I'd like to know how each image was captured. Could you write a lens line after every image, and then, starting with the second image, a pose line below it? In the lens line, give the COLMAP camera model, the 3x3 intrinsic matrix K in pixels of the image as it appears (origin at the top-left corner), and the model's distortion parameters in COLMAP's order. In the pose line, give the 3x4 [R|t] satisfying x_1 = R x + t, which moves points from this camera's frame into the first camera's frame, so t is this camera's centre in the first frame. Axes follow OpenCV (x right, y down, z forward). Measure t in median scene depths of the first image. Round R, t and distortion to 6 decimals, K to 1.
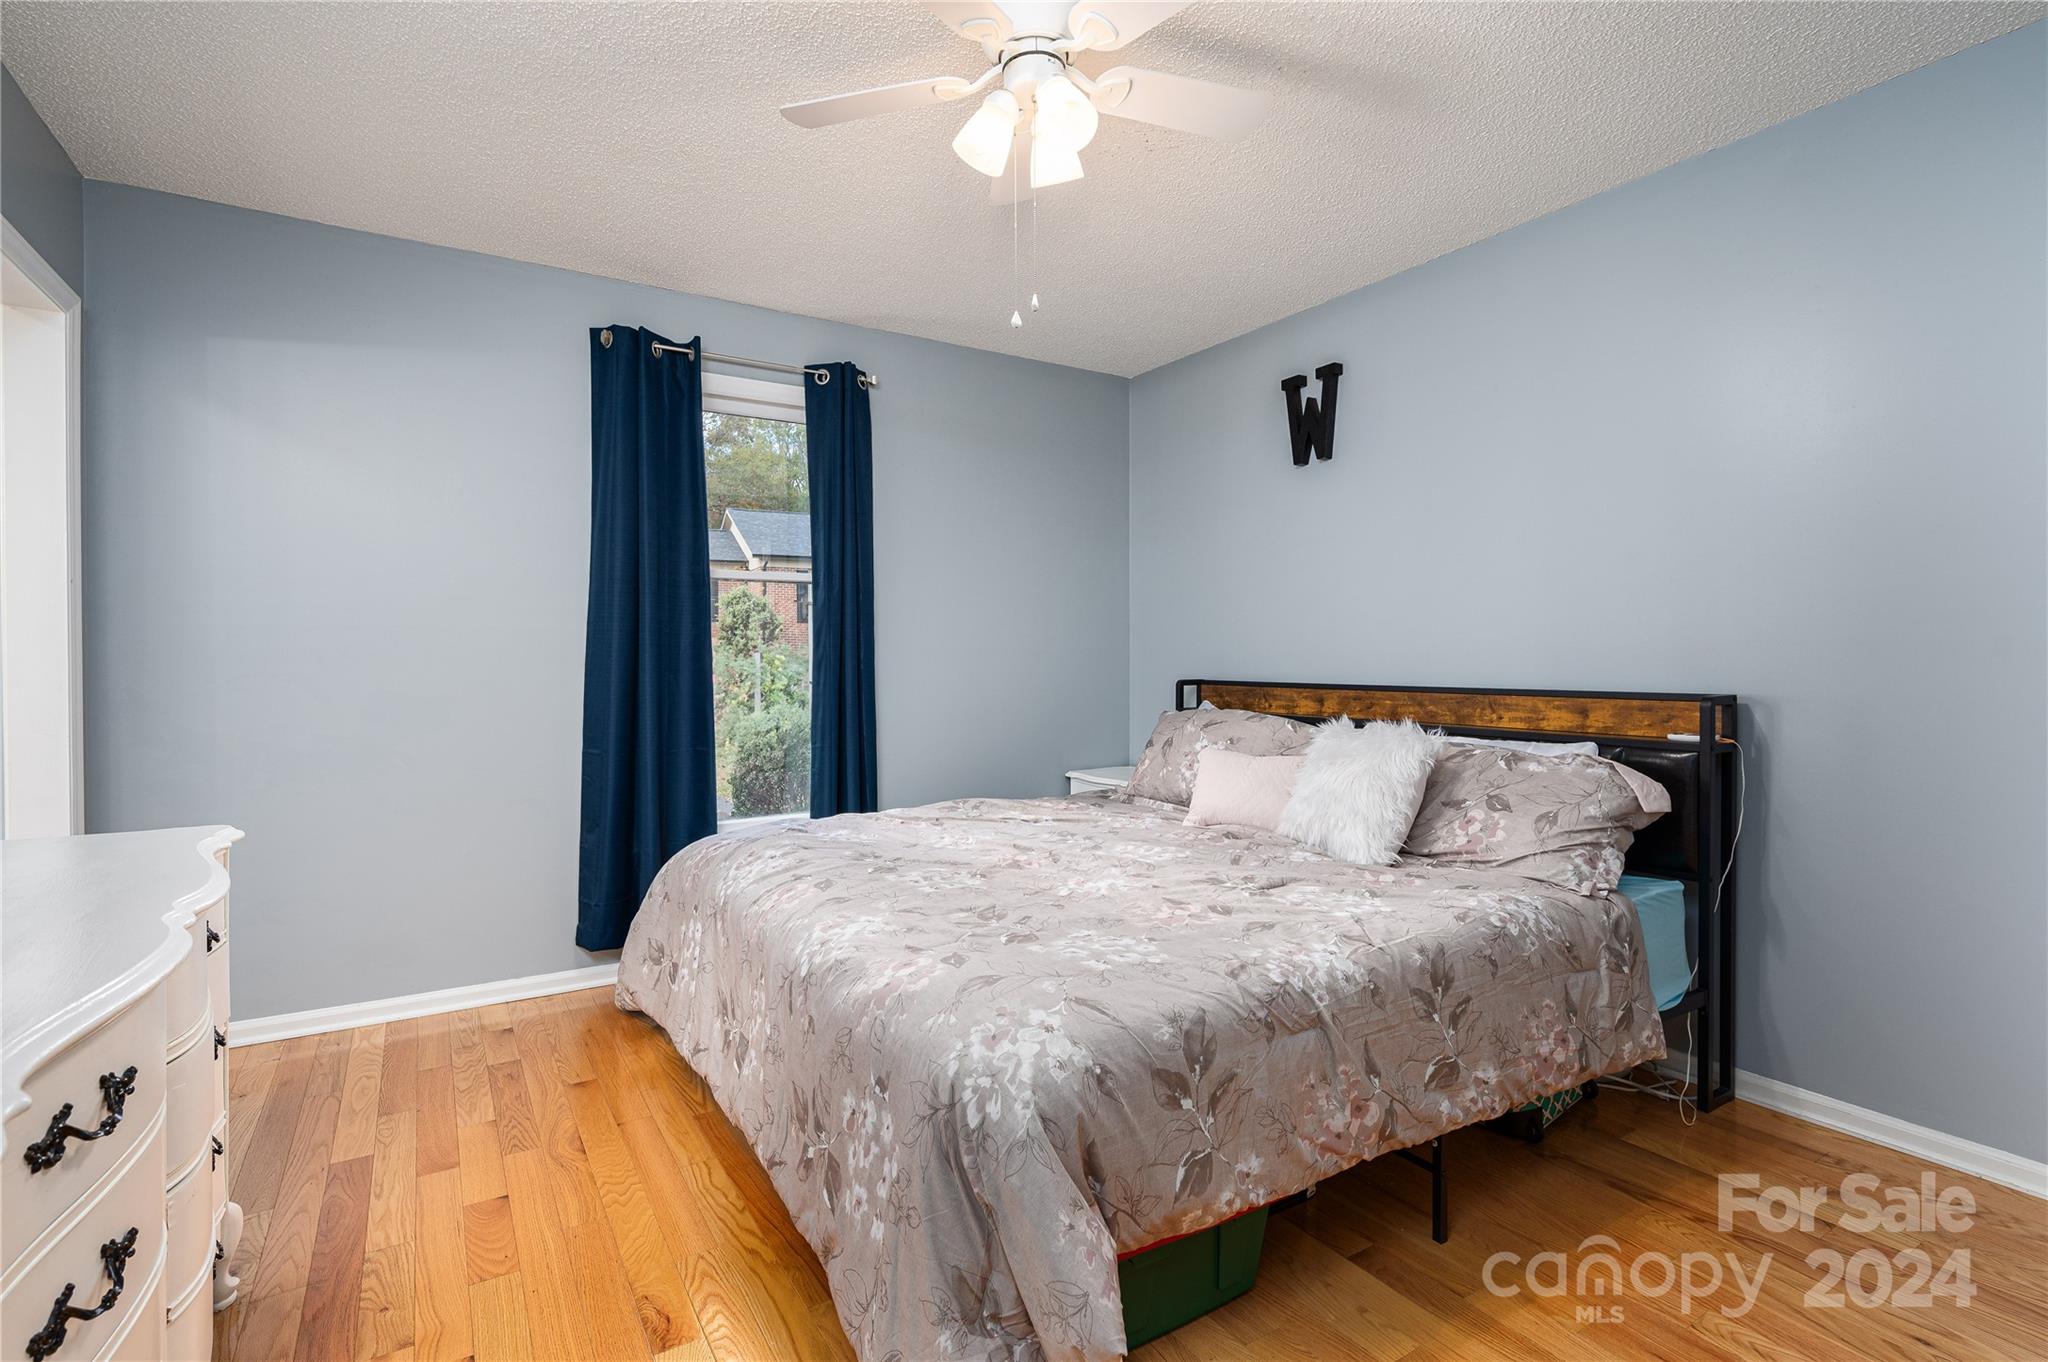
lens RADIAL K [[951.9, 0, 1030.9], [0, 951.9, 670.5], [0, 0, 1]] dist [0.001357, 0.000566]
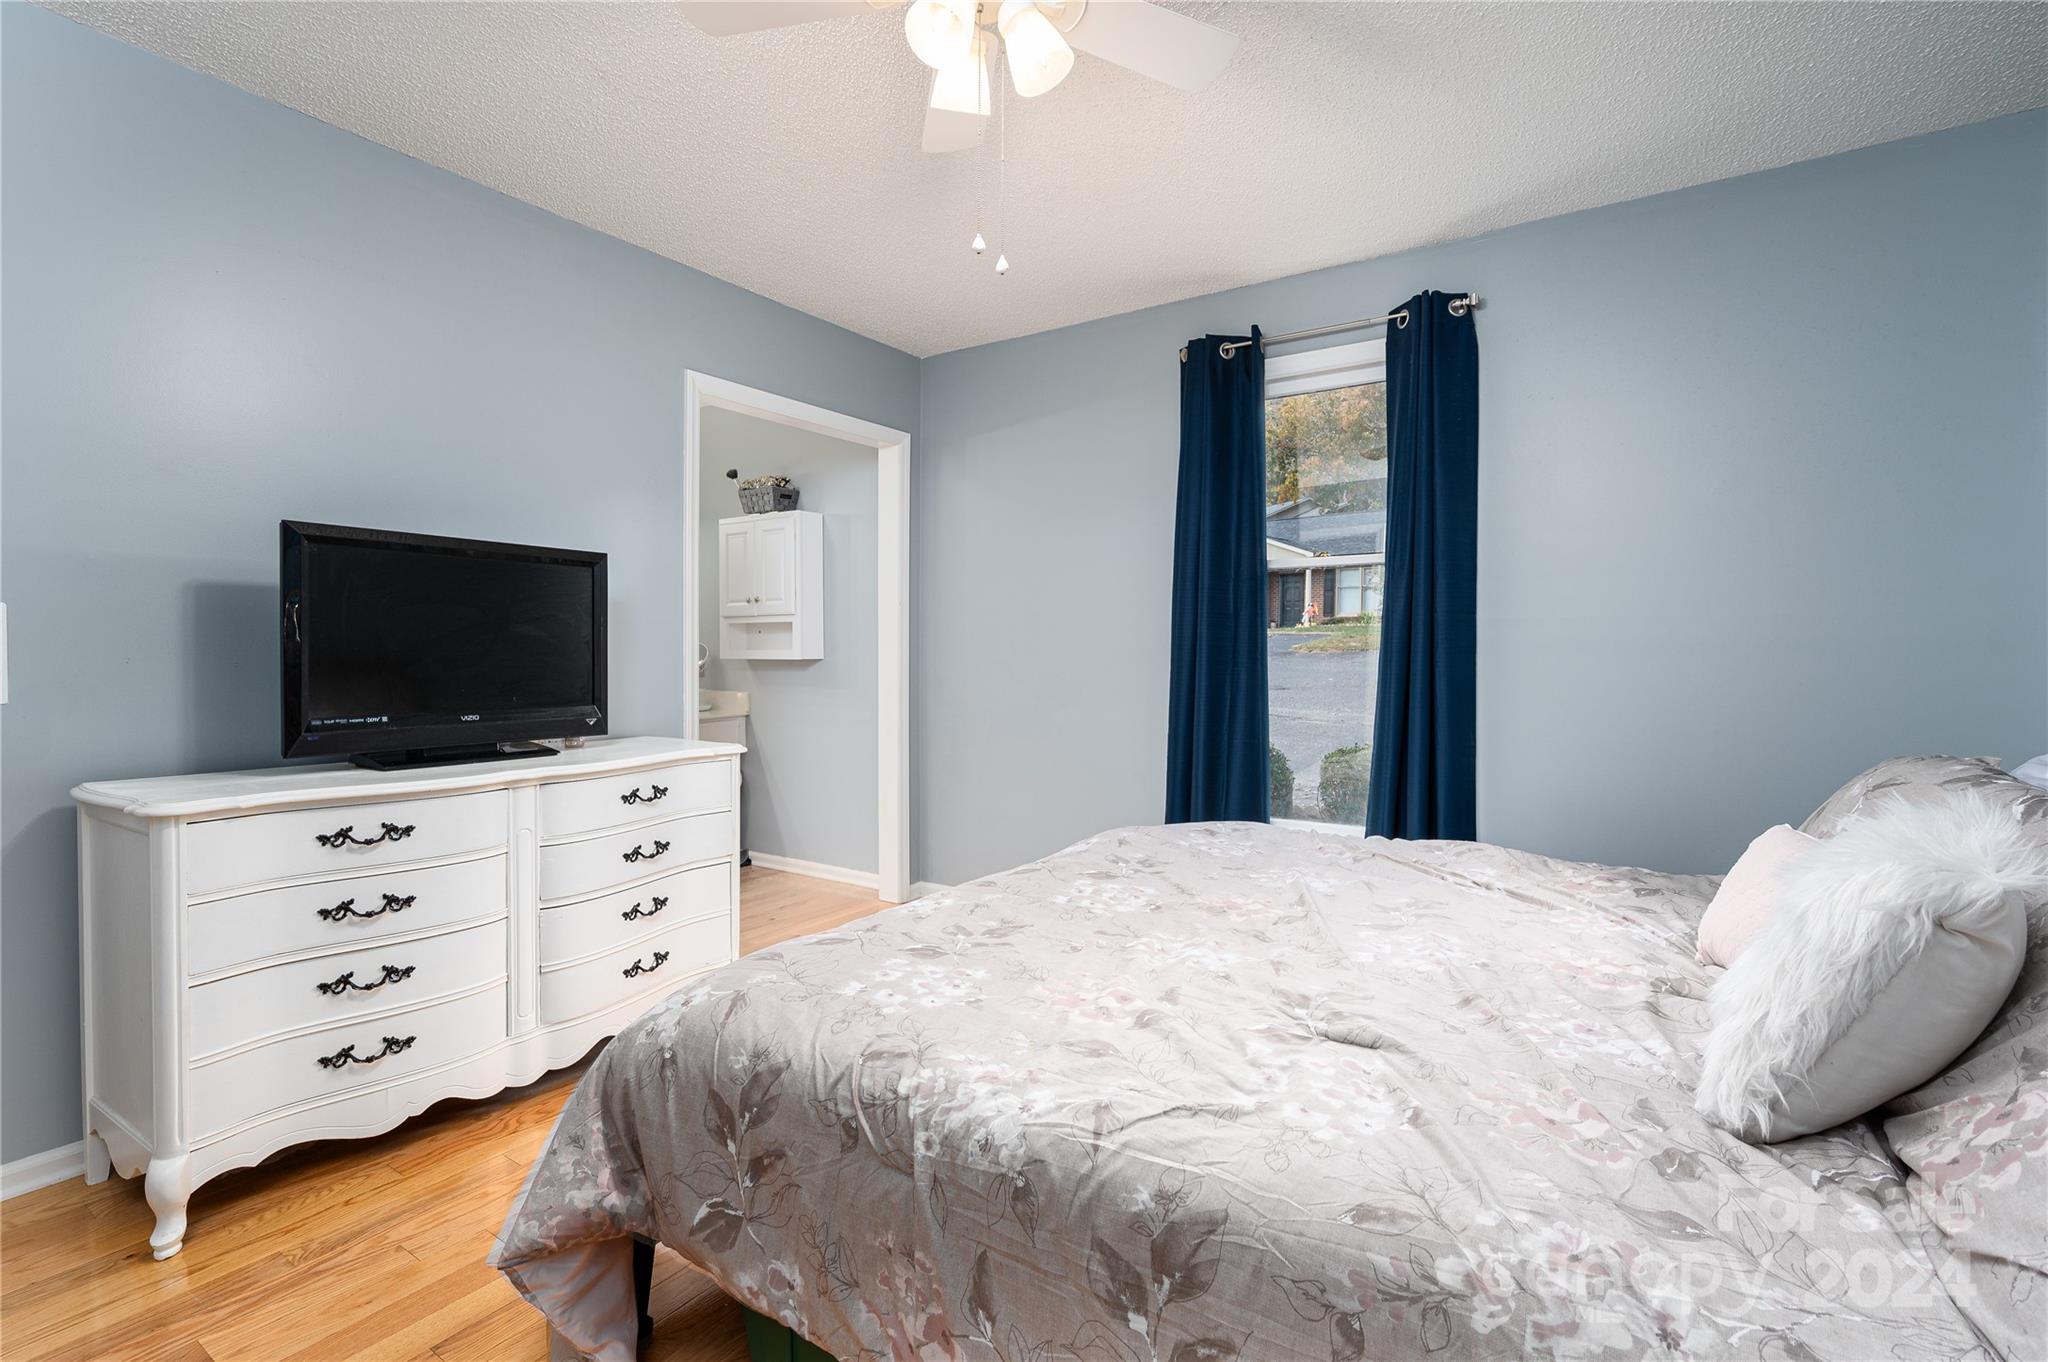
lens RADIAL K [[951.9, 0, 1029.8], [0, 951.9, 678.9], [0, 0, 1]] dist [0.001357, 0.000566]
pose [[0.404964, 0.031637, -0.913785, 0.903749], [-0.018015, 0.999483, 0.026620, -0.011315], [0.914155, 0.005681, 0.405325, 0.744780]]
